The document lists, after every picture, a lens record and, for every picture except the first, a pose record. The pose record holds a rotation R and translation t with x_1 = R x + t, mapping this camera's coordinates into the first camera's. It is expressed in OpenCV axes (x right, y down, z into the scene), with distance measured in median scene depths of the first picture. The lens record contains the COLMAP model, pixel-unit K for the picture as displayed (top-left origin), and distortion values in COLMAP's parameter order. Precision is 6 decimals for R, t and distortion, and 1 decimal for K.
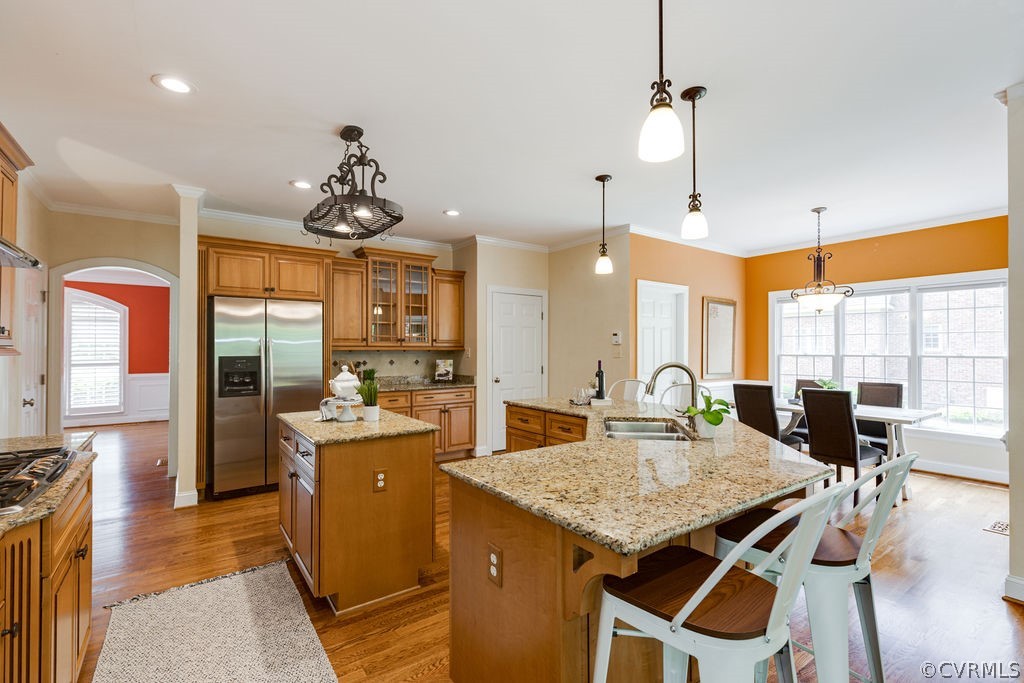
lens RADIAL K [[461.4, 0, 509.3], [0, 461.4, 343.9], [0, 0, 1]] dist [0.011501, -0.001127]
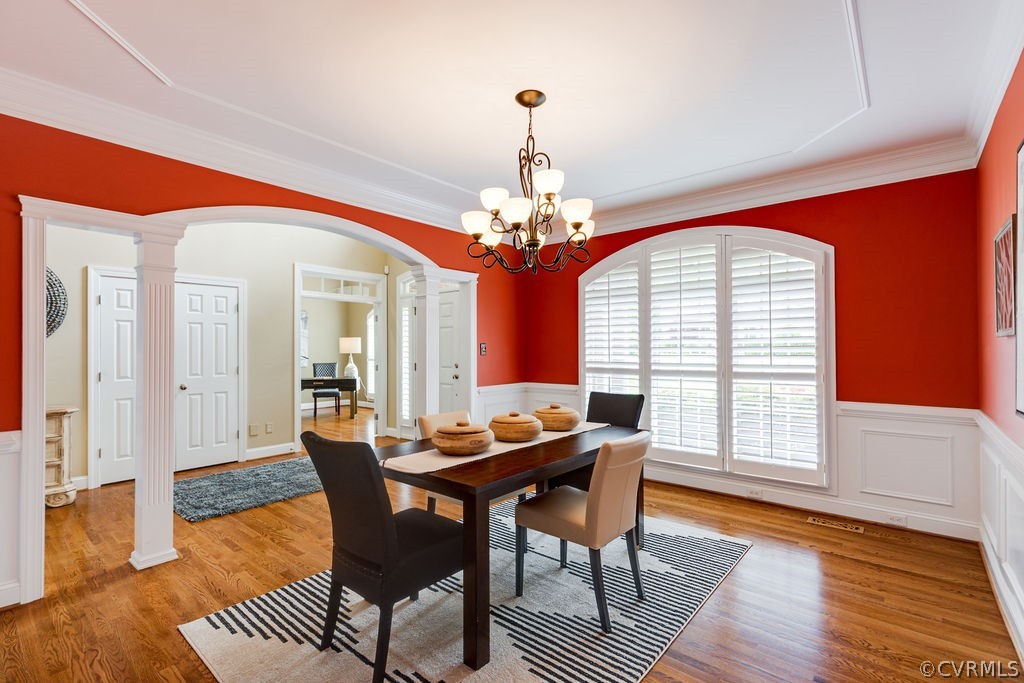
lens RADIAL K [[461.4, 0, 515.1], [0, 461.4, 350.8], [0, 0, 1]] dist [0.011501, -0.001127]
pose [[0.252100, -0.004127, -0.967692, -0.479711], [0.008599, 0.999961, -0.002025, 0.016911], [0.967663, -0.007811, 0.252125, 0.606270]]
